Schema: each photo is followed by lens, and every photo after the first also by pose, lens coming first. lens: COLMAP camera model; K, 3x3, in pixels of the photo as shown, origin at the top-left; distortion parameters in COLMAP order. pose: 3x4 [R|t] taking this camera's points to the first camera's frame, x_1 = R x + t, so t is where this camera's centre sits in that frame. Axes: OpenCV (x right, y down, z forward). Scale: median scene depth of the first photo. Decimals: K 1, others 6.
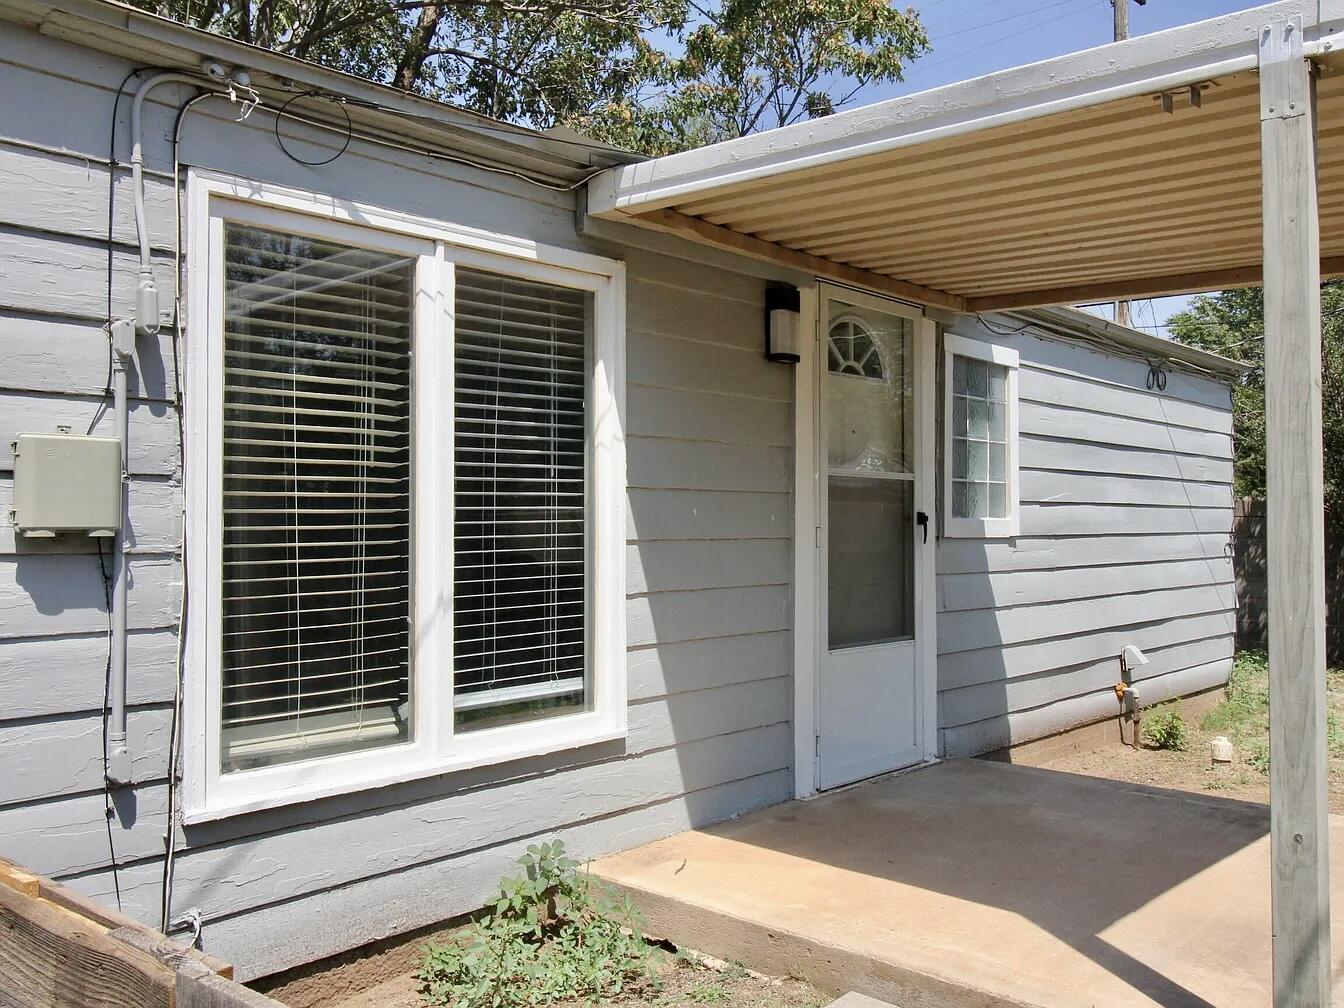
lens RADIAL K [[1225.5, 0, 669.9], [0, 1225.5, 490.2], [0, 0, 1]] dist [0.003646, -0.001355]
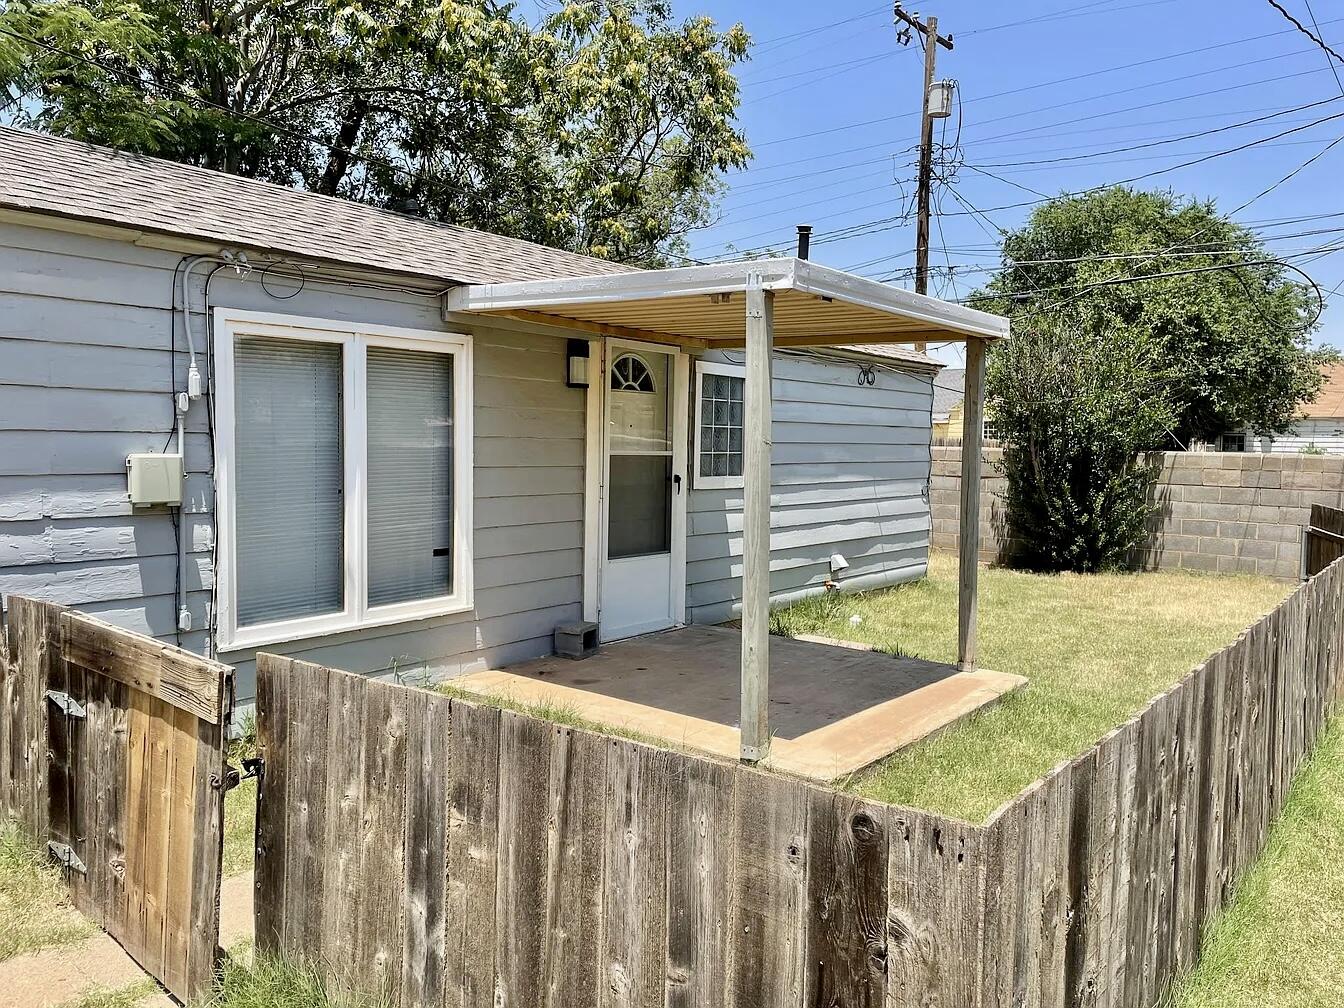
lens RADIAL K [[1027.7, 0, 672.0], [0, 1027.7, 504.0], [0, 0, 1]] dist [0.099675, -0.198154]
pose [[0.997515, 0.007155, 0.070096, 0.109848], [-0.013062, 0.996366, 0.084171, -0.060584], [-0.069239, -0.084877, 0.993983, -0.366600]]
